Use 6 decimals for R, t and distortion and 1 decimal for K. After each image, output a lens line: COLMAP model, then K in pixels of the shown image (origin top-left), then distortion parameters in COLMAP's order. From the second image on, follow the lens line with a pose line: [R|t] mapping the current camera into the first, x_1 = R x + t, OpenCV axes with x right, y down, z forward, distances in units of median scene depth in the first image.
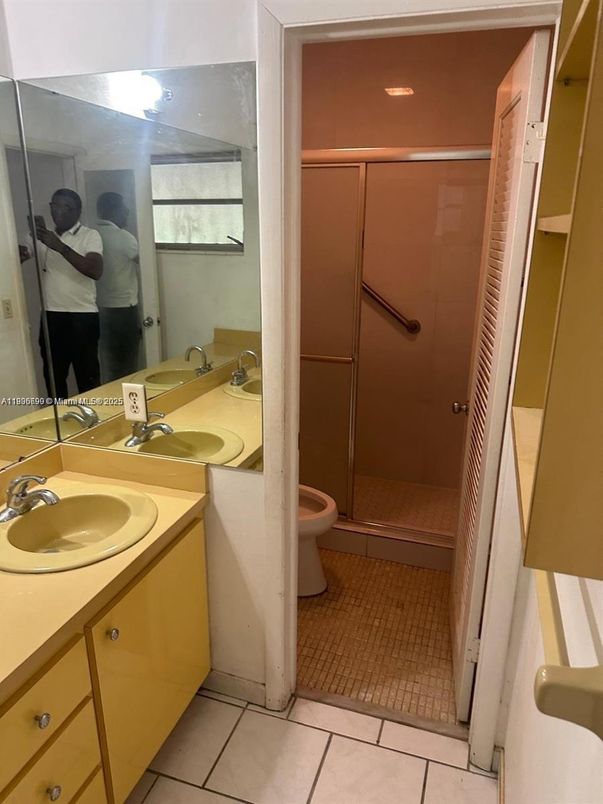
lens RADIAL K [[574.2, 0, 299.0], [0, 574.2, 404.0], [0, 0, 1]] dist [0.032470, -0.034688]
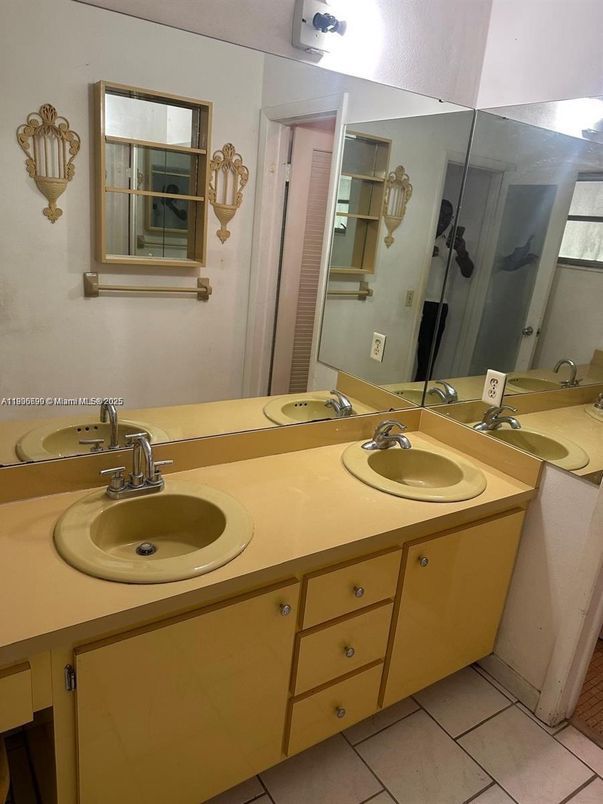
lens RADIAL K [[574.2, 0, 297.7], [0, 574.2, 397.3], [0, 0, 1]] dist [0.032470, -0.034688]
pose [[0.787946, 0.253376, -0.561197, 0.042953], [-0.270147, 0.961264, 0.054705, 0.049796], [0.553319, 0.108501, 0.825872, -0.122223]]
